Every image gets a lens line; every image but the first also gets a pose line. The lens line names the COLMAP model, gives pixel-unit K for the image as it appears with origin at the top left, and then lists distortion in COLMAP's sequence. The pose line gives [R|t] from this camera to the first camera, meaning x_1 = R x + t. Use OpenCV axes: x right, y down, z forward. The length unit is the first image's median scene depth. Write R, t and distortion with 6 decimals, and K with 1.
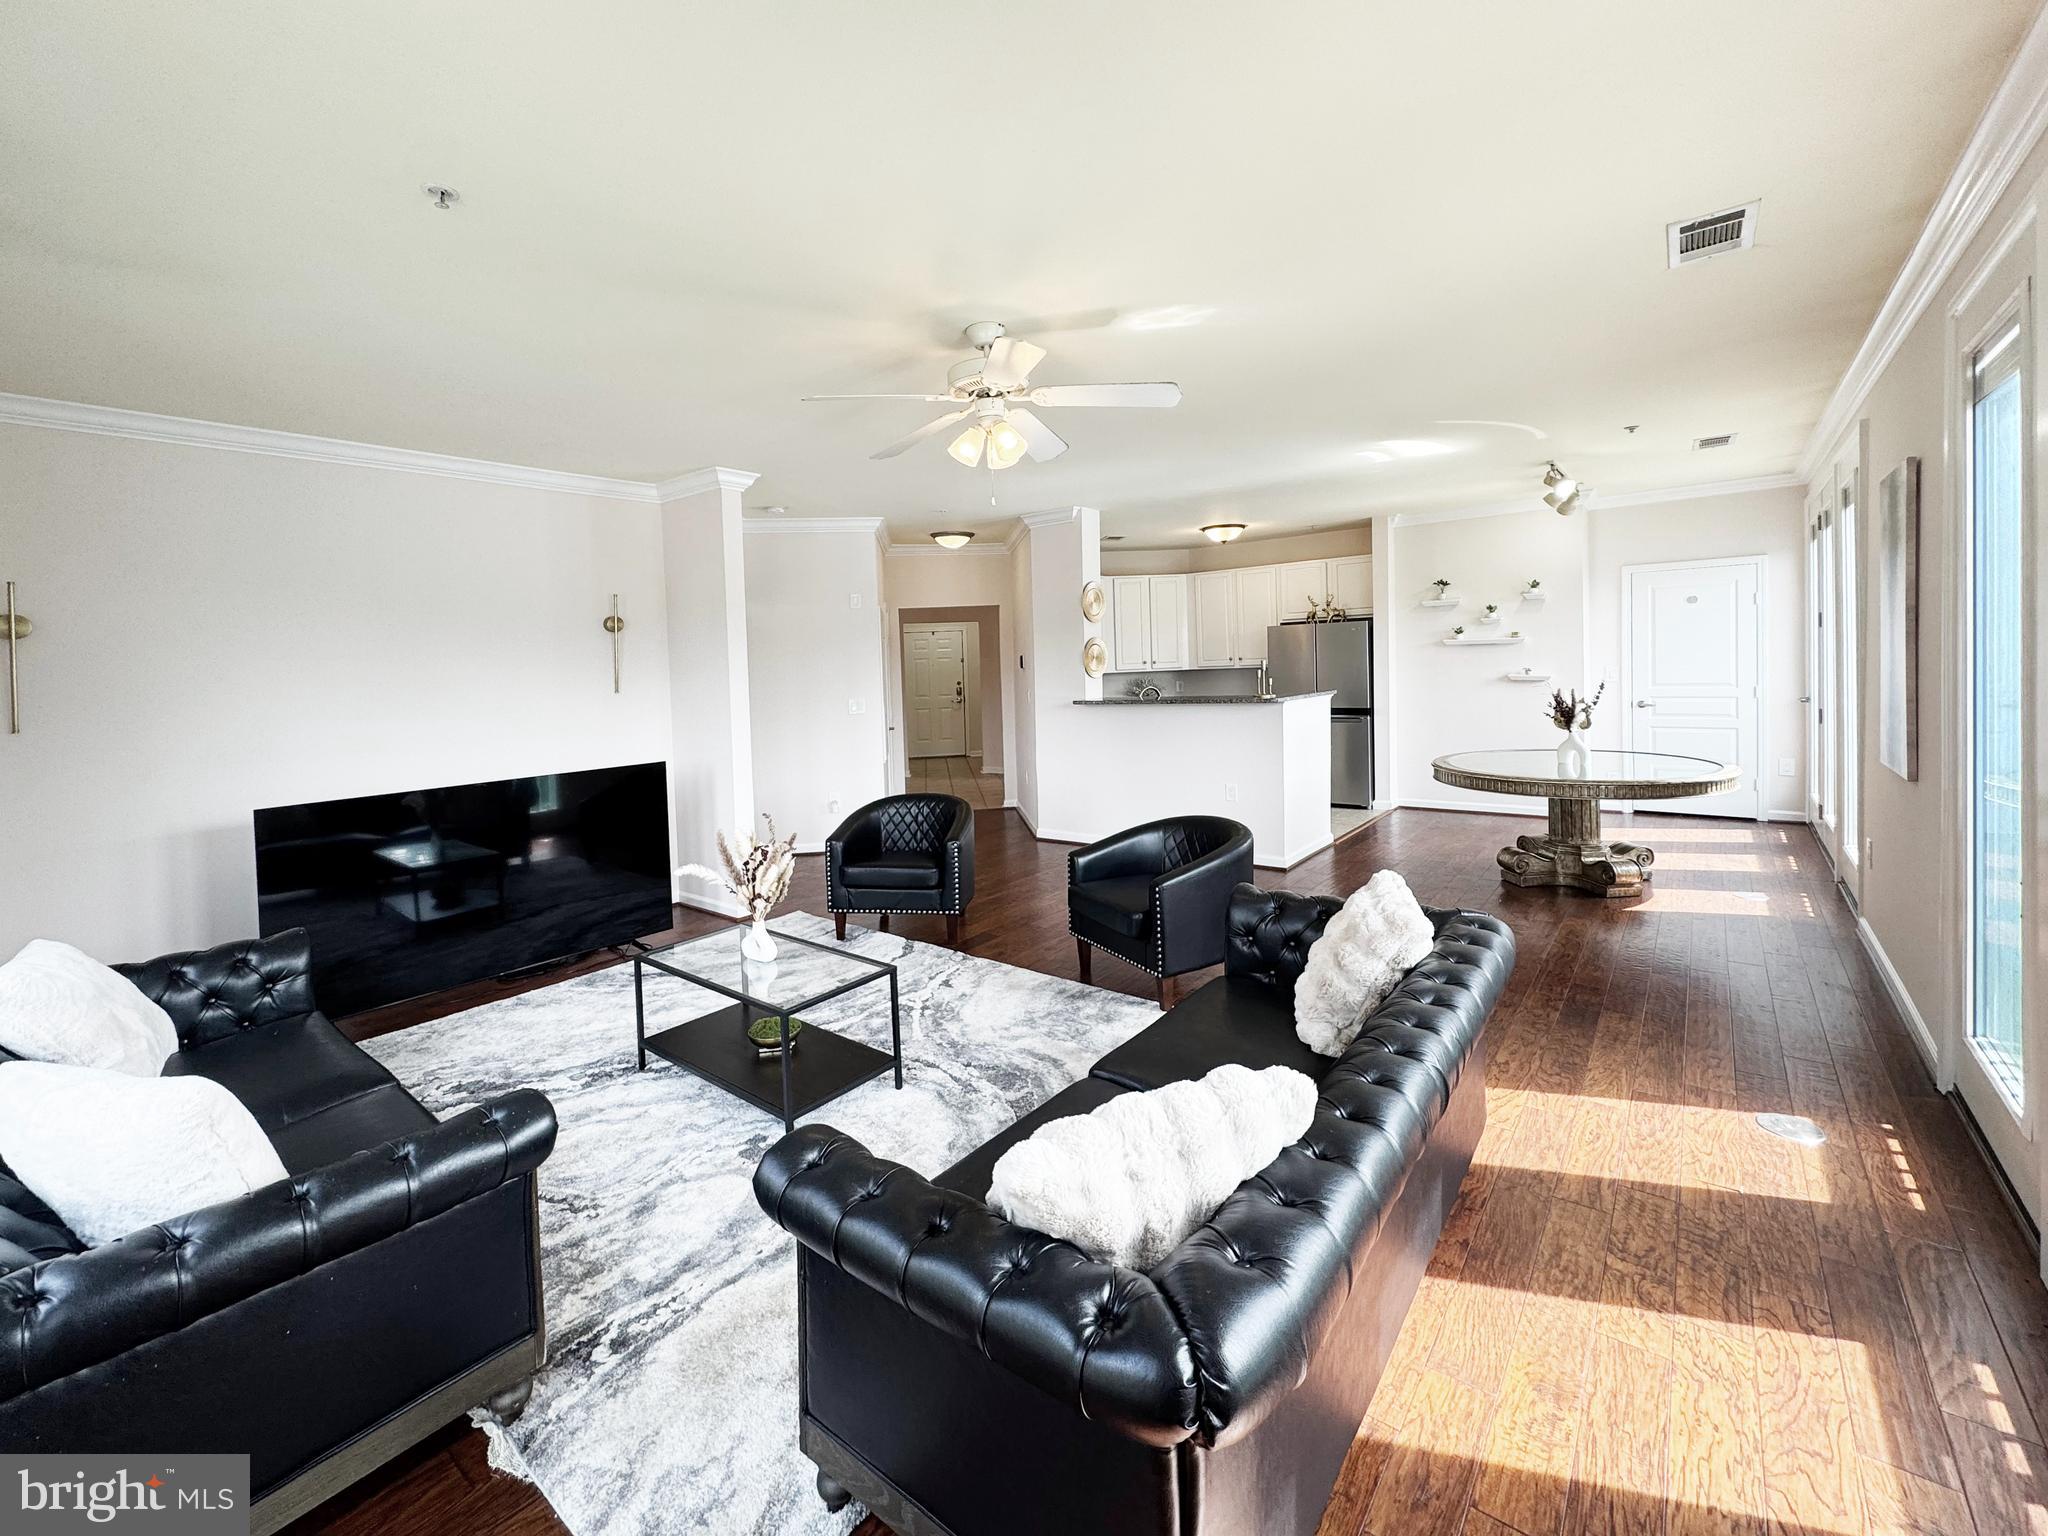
lens RADIAL K [[847.9, 0, 1035.8], [0, 847.9, 667.0], [0, 0, 1]] dist [-0.004690, 0.000482]
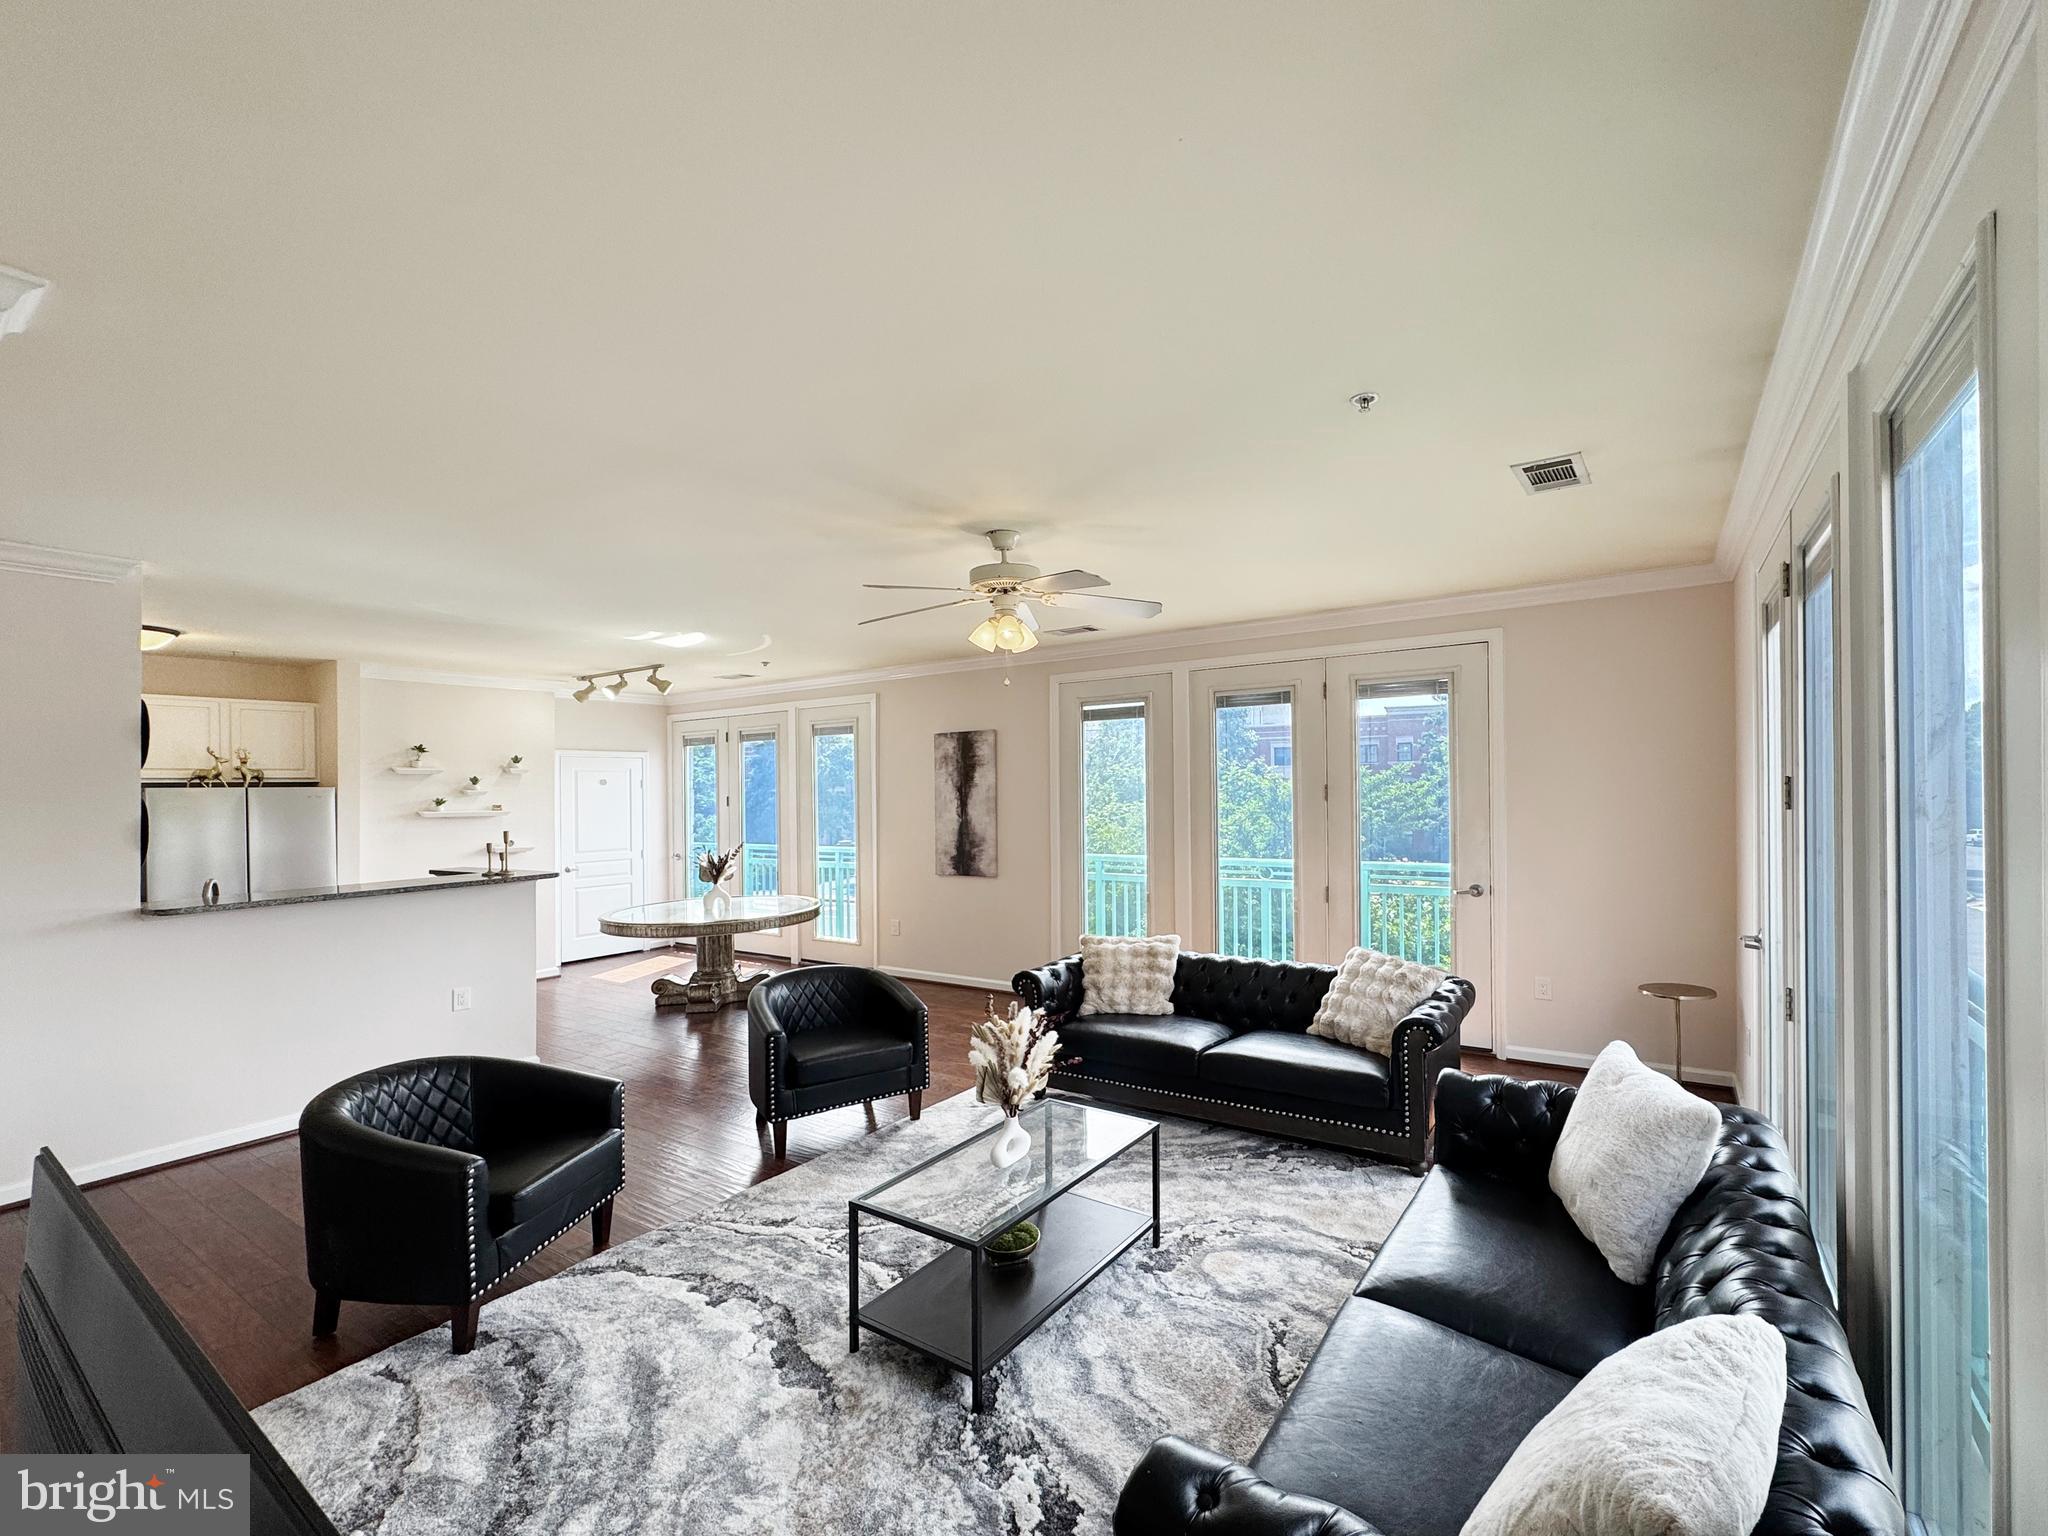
lens RADIAL K [[884.0, 0, 1018.8], [0, 884.0, 785.2], [0, 0, 1]] dist [0.000048, 0.000071]
pose [[-0.035002, 0.048026, 0.998233, -0.631072], [0.028842, 0.998477, -0.047026, 0.003195], [-0.998971, 0.027145, -0.036334, 0.514937]]
